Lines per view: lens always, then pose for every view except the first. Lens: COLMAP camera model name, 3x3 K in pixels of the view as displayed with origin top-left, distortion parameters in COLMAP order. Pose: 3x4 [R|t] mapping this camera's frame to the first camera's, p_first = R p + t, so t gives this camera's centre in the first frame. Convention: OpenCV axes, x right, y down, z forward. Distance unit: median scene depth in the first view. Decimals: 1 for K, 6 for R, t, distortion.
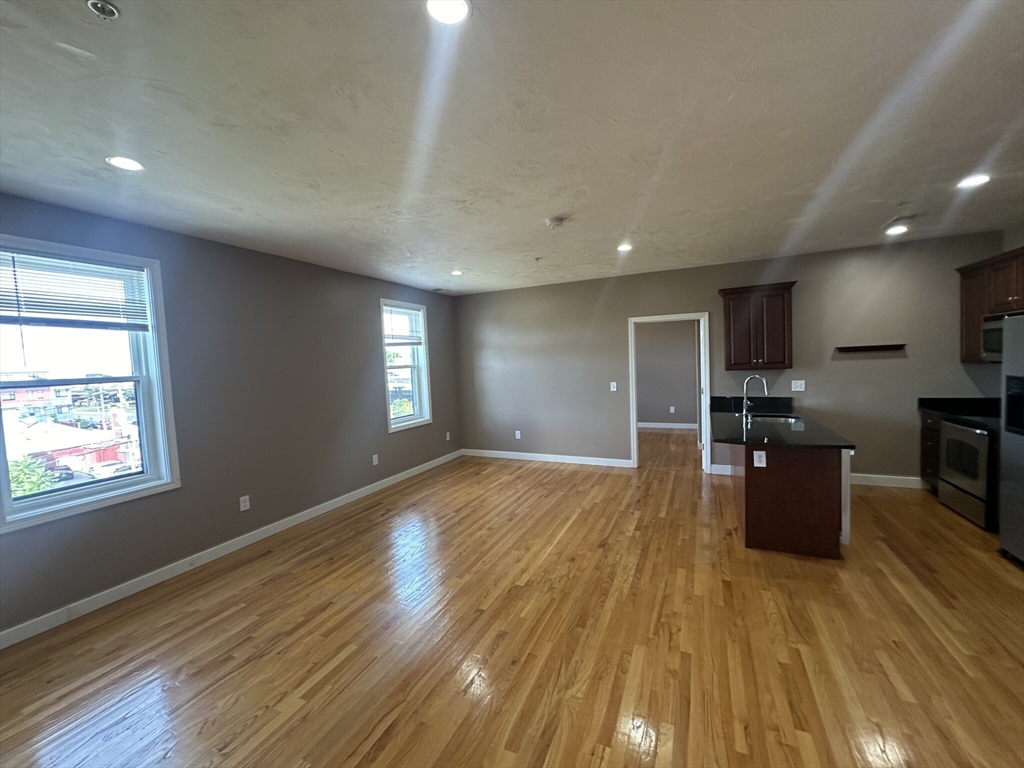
lens RADIAL K [[407.3, 0, 512.4], [0, 407.3, 383.9], [0, 0, 1]] dist [-0.004001, 0.000527]
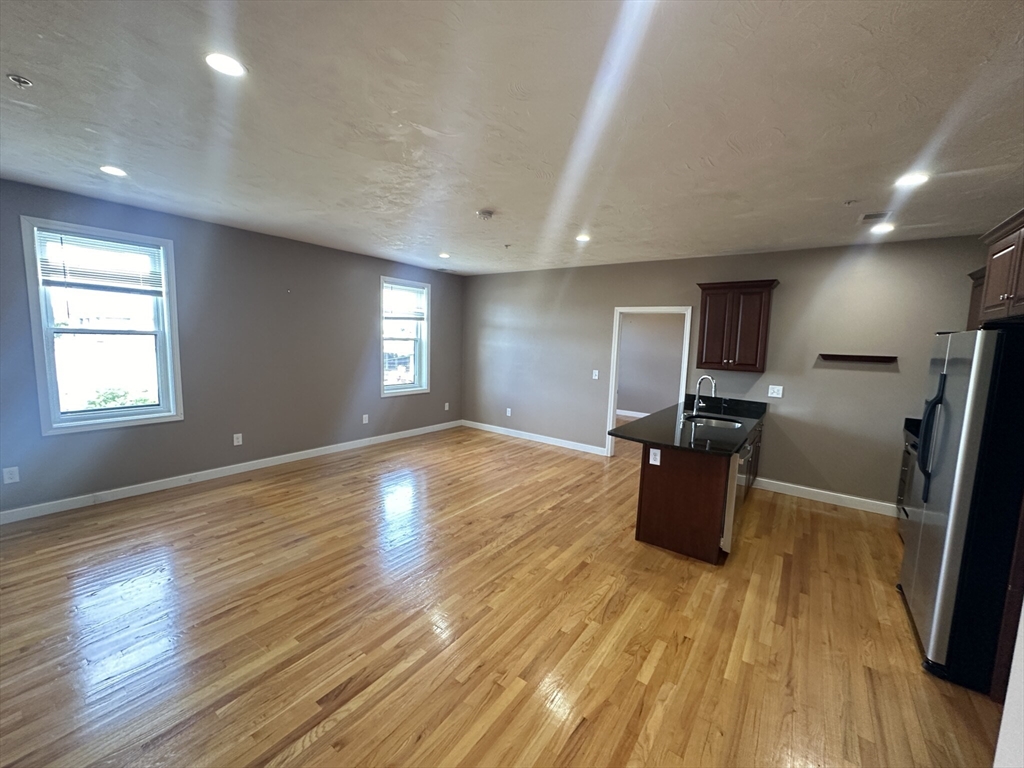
lens RADIAL K [[407.3, 0, 512.1], [0, 407.3, 384.7], [0, 0, 1]] dist [-0.004001, 0.000527]
pose [[0.977681, 0.096831, -0.186448, 0.337081], [-0.086080, 0.994170, 0.064937, -0.023381], [0.191649, -0.047438, 0.980316, -0.044673]]
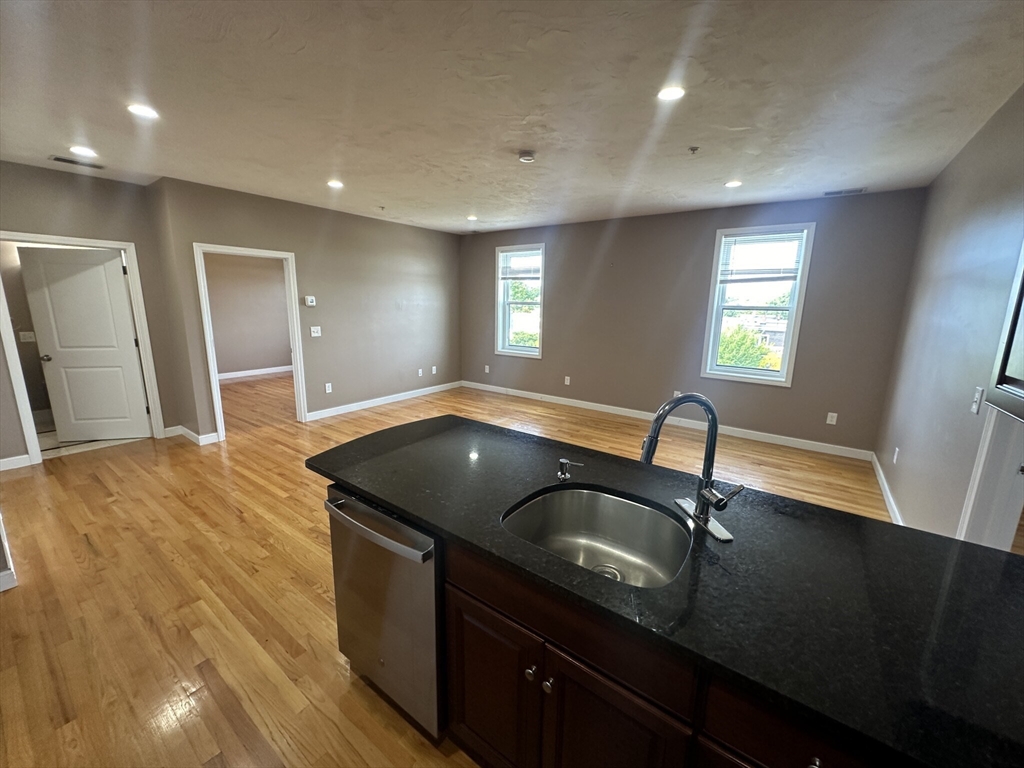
lens RADIAL K [[407.3, 0, 510.2], [0, 407.3, 383.3], [0, 0, 1]] dist [-0.004001, 0.000527]
pose [[-0.199704, 0.229865, -0.952513, 0.920670], [-0.065175, 0.966825, 0.246984, -0.093070], [0.977686, 0.111403, -0.178098, 0.959529]]
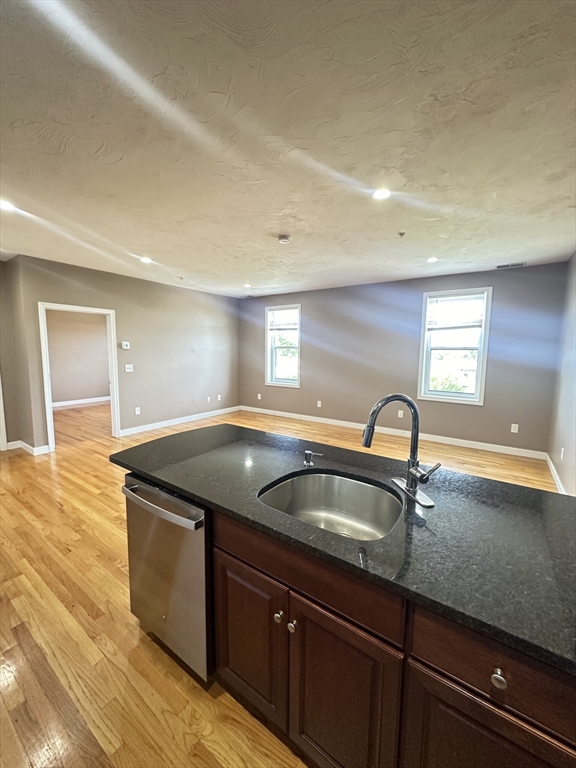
lens RADIAL K [[305.5, 0, 286.7], [0, 305.5, 383.6], [0, 0, 1]] dist [-0.004001, 0.000527]
pose [[-0.174959, 0.145073, -0.973829, 0.921918], [-0.060617, 0.985622, 0.157720, -0.071909], [0.982708, 0.086625, -0.163649, 0.977539]]
